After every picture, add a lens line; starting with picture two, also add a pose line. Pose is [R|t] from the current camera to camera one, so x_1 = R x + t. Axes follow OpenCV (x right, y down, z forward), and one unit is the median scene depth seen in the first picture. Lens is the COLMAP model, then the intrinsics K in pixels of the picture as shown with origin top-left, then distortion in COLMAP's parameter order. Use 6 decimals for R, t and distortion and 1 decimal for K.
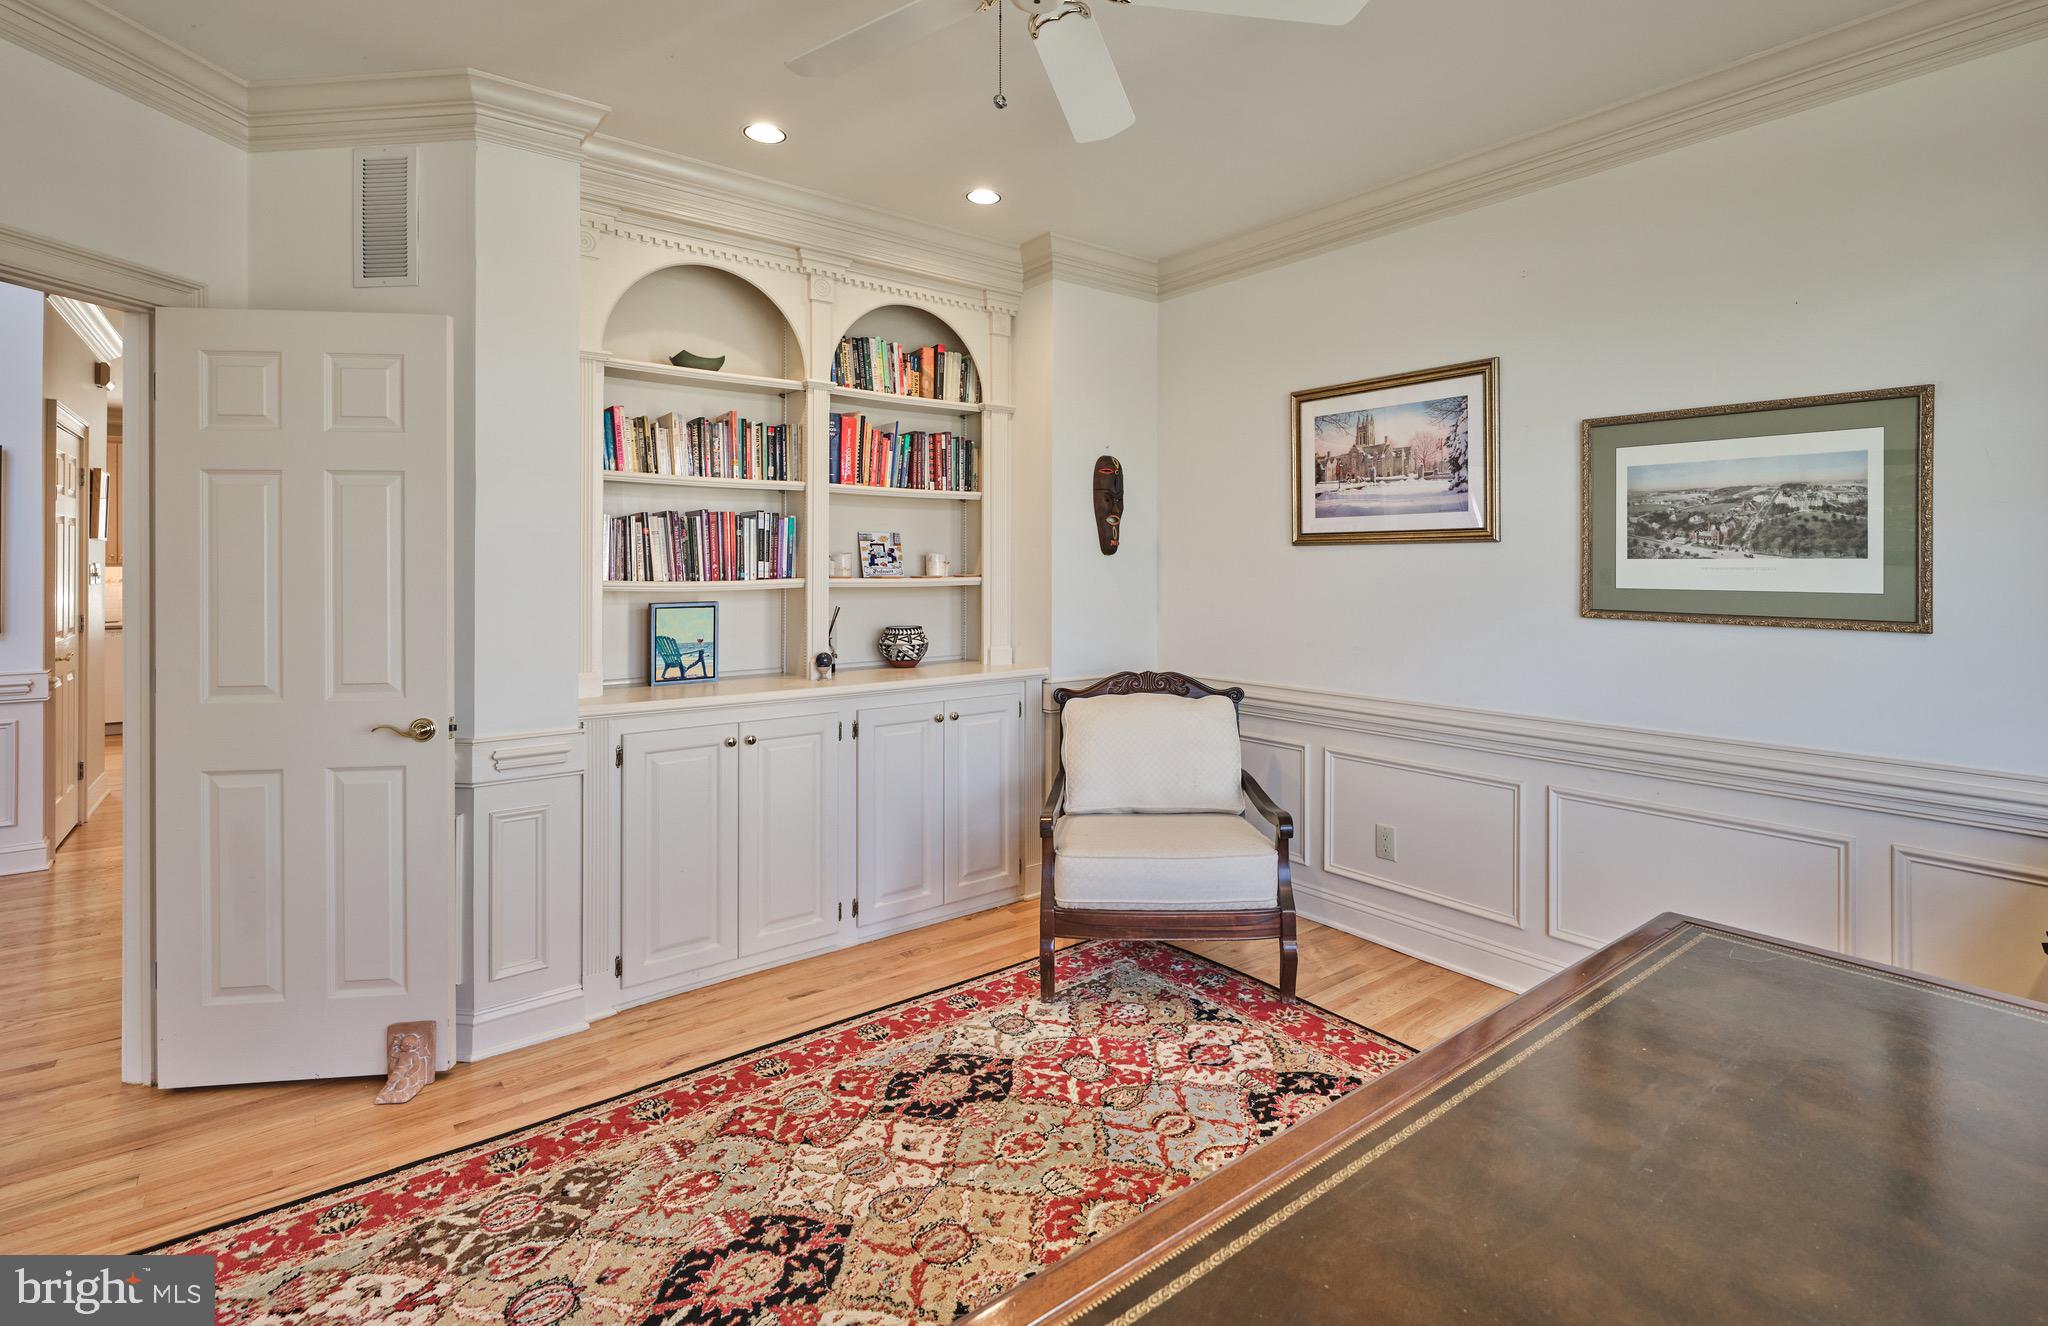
lens RADIAL K [[951.8, 0, 1033.4], [0, 951.8, 559.7], [0, 0, 1]] dist [-0.000136, -0.000049]
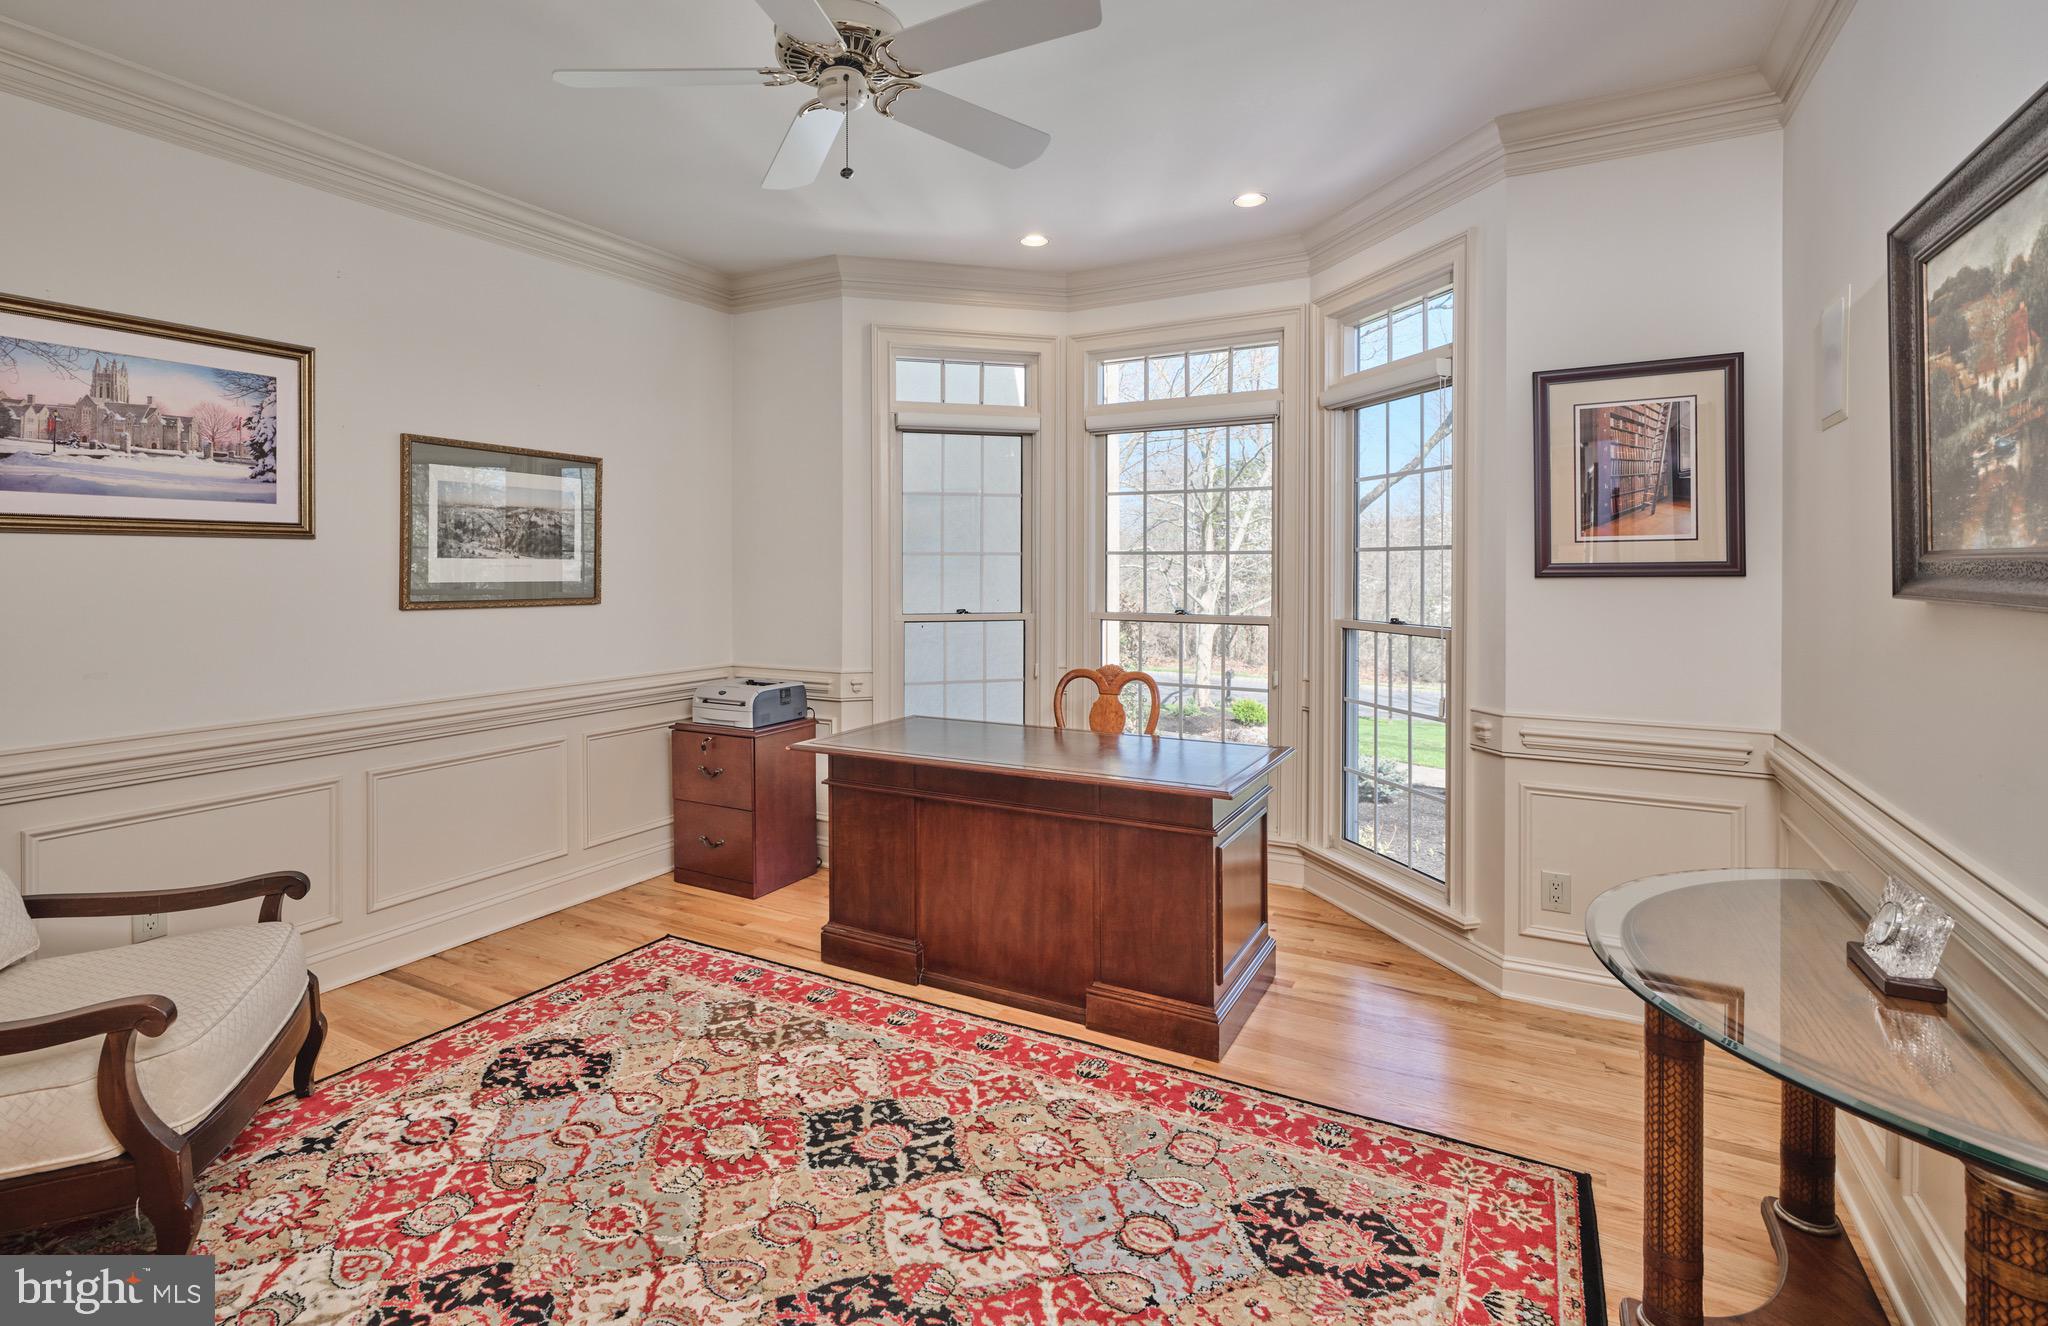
lens RADIAL K [[951.8, 0, 1033.4], [0, 951.8, 559.7], [0, 0, 1]] dist [-0.000136, -0.000049]
pose [[-0.399180, 0.006739, 0.916848, -0.812821], [-0.005835, 0.999934, -0.009890, 0.009314], [-0.916854, -0.009297, -0.399114, 0.835196]]
